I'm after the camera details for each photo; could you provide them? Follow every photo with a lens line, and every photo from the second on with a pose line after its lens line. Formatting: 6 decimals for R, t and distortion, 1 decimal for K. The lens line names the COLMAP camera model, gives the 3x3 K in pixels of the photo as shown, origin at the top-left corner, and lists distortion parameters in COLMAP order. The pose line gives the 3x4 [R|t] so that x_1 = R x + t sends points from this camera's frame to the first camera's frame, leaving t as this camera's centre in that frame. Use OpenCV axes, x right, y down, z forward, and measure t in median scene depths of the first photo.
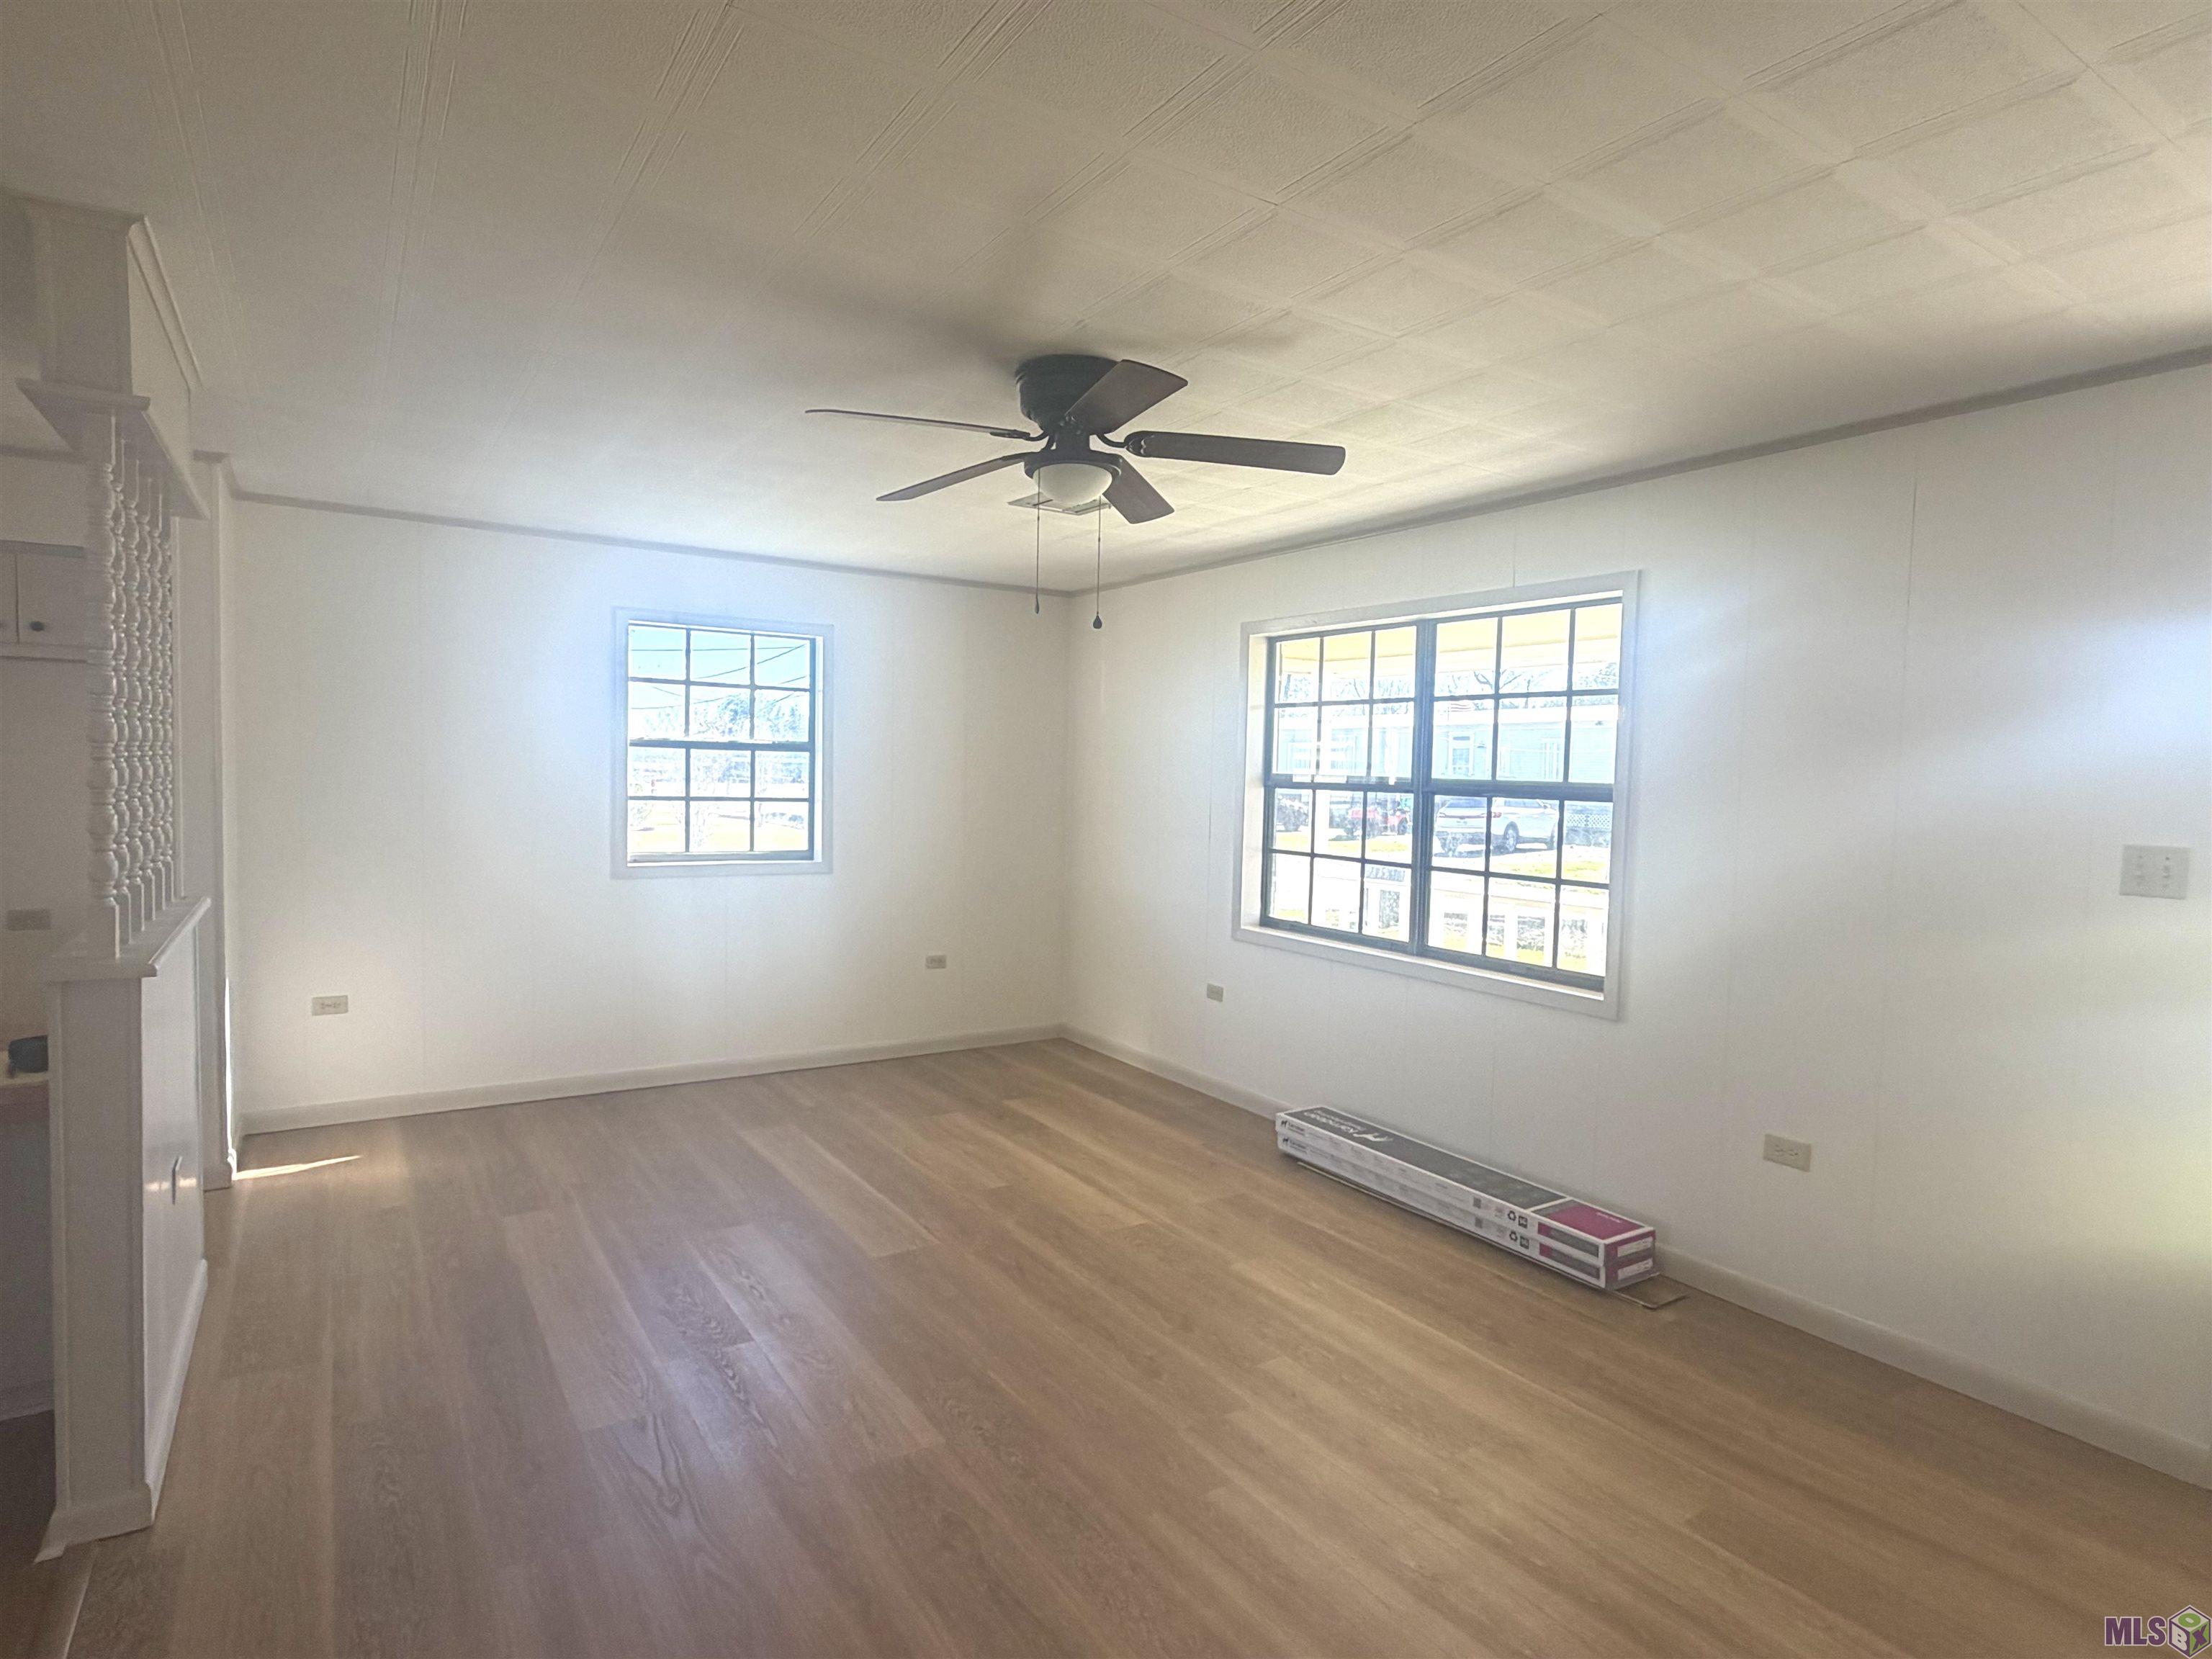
lens RADIAL K [[1189.5, 0, 1106.0], [0, 1189.5, 829.5], [0, 0, 1]] dist [-0.012650, 0.000052]
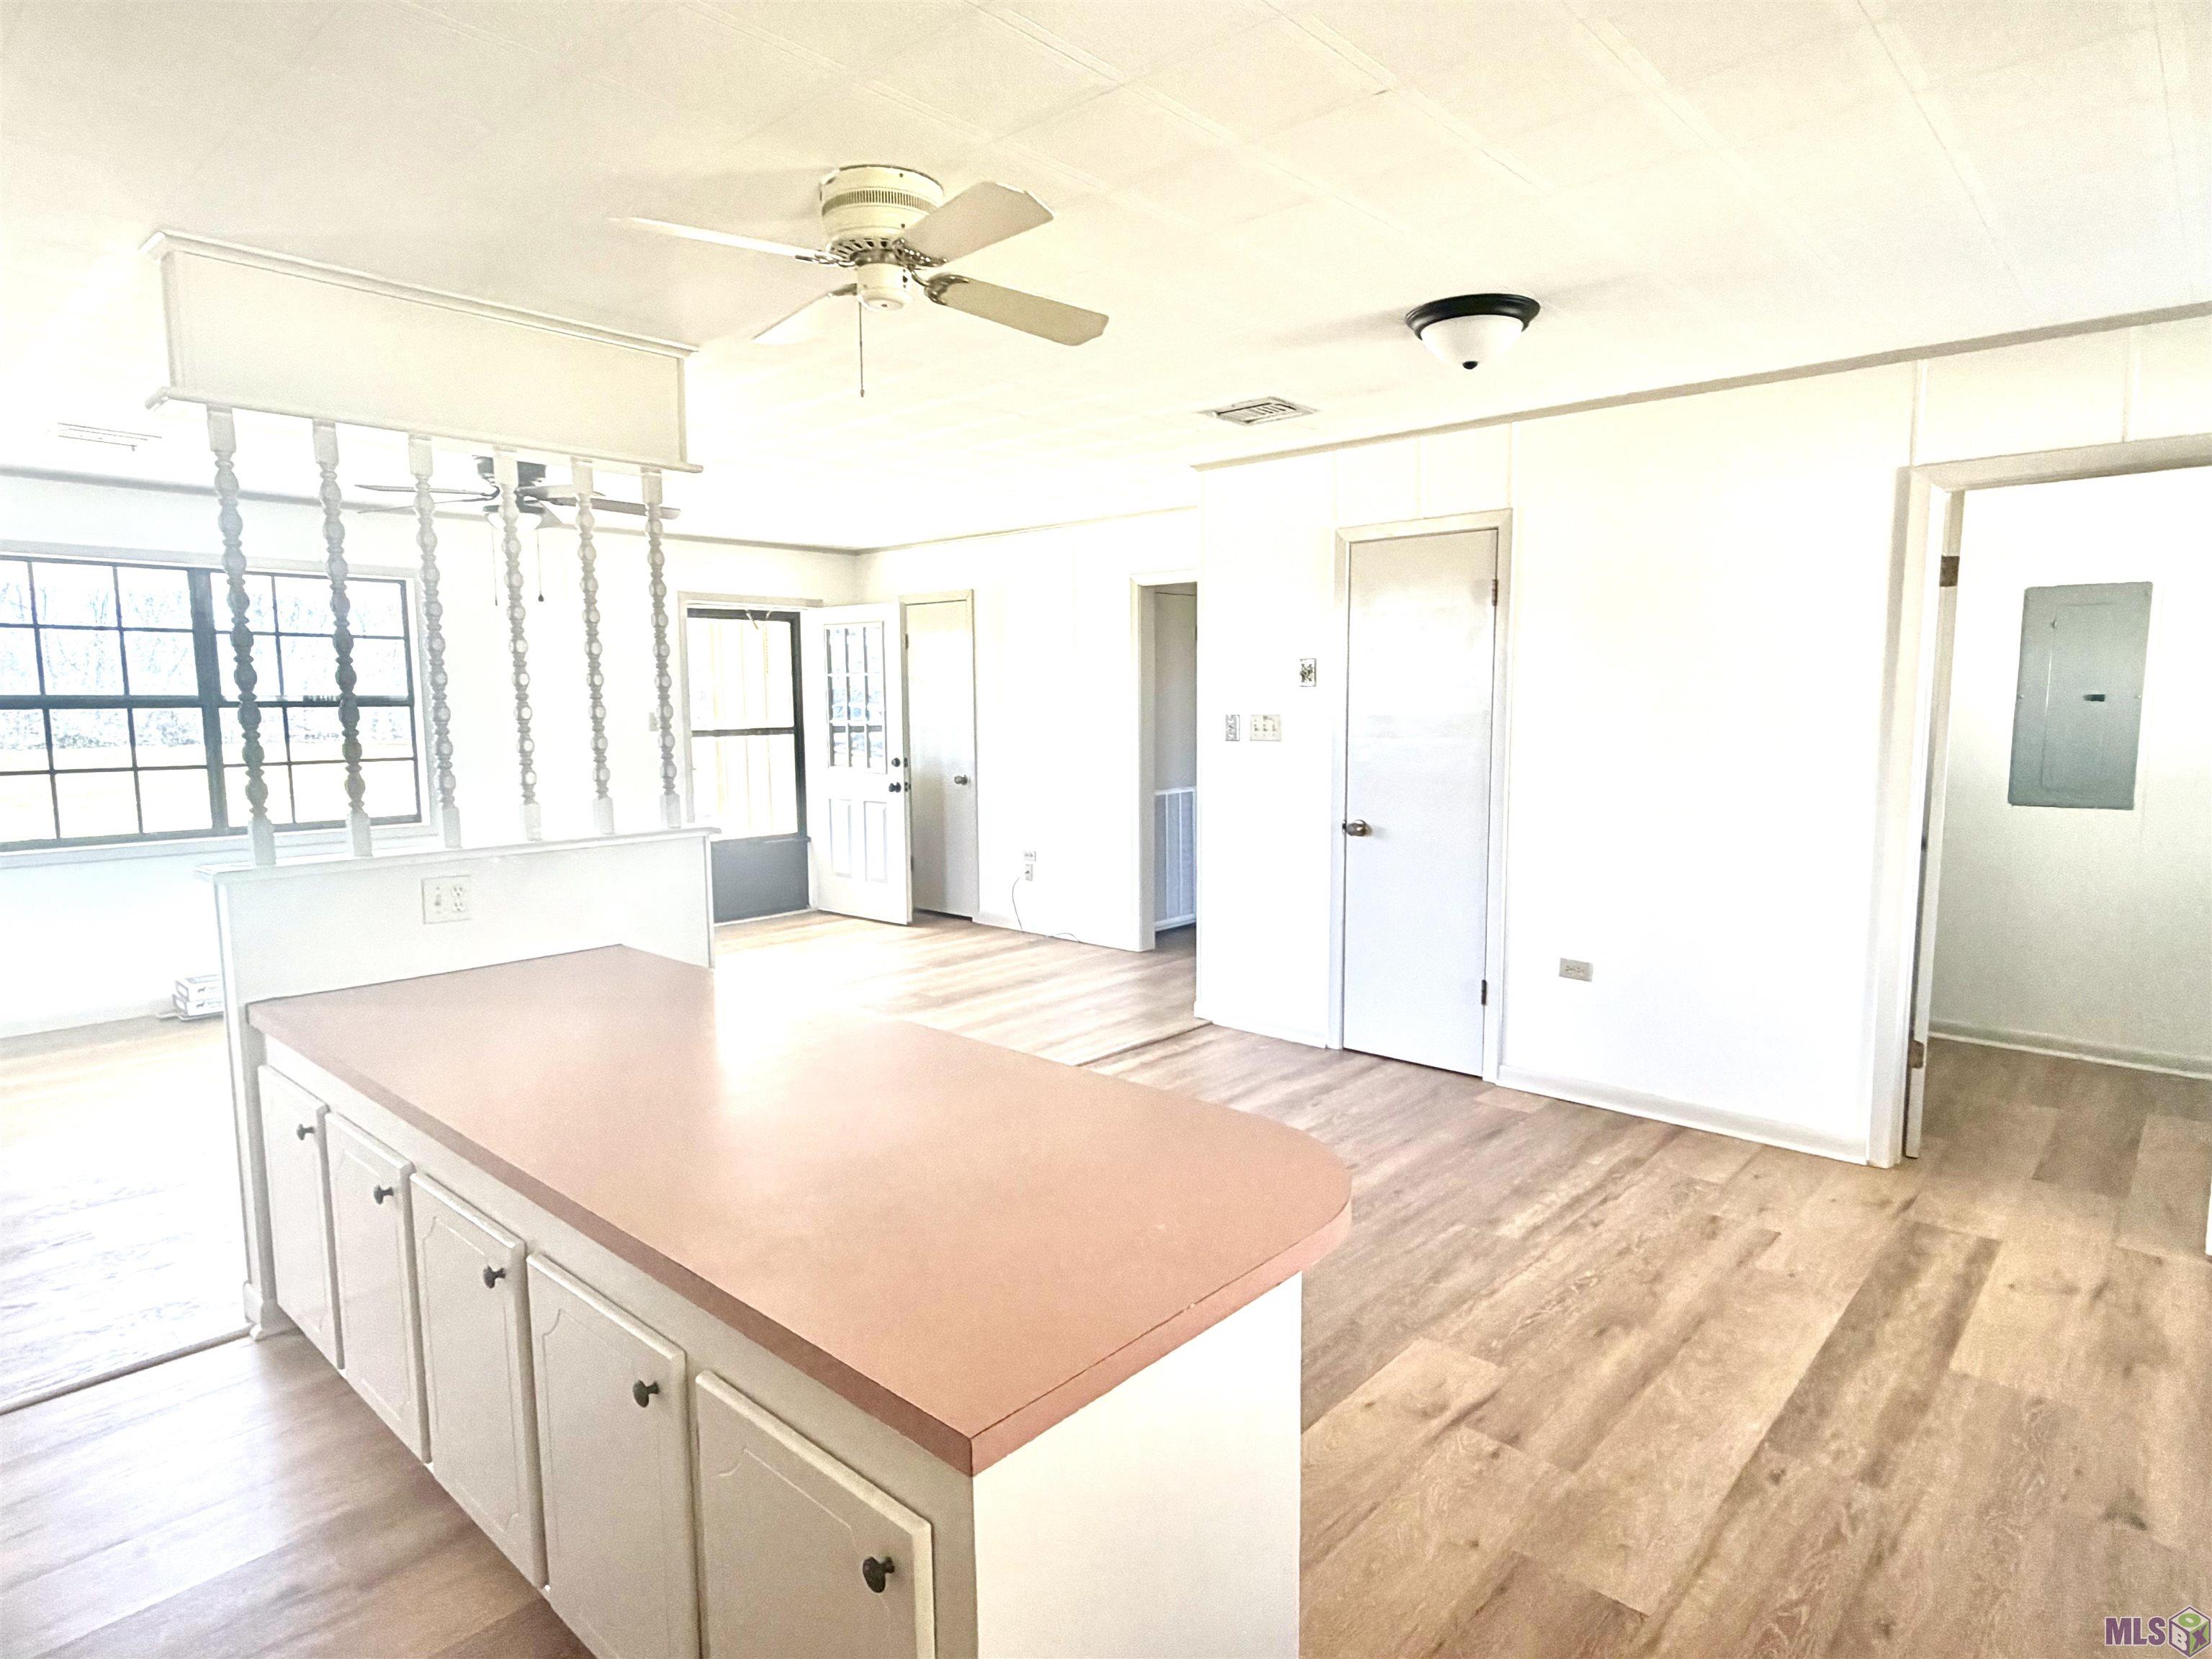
lens RADIAL K [[1253.3, 0, 1097.1], [0, 1253.3, 839.0], [0, 0, 1]] dist [0.004717, 0.001873]
pose [[-0.244272, -0.137772, 0.959870, -1.219479], [0.049008, 0.986837, 0.154115, -0.050155], [-0.968467, 0.084688, -0.234305, 0.397613]]
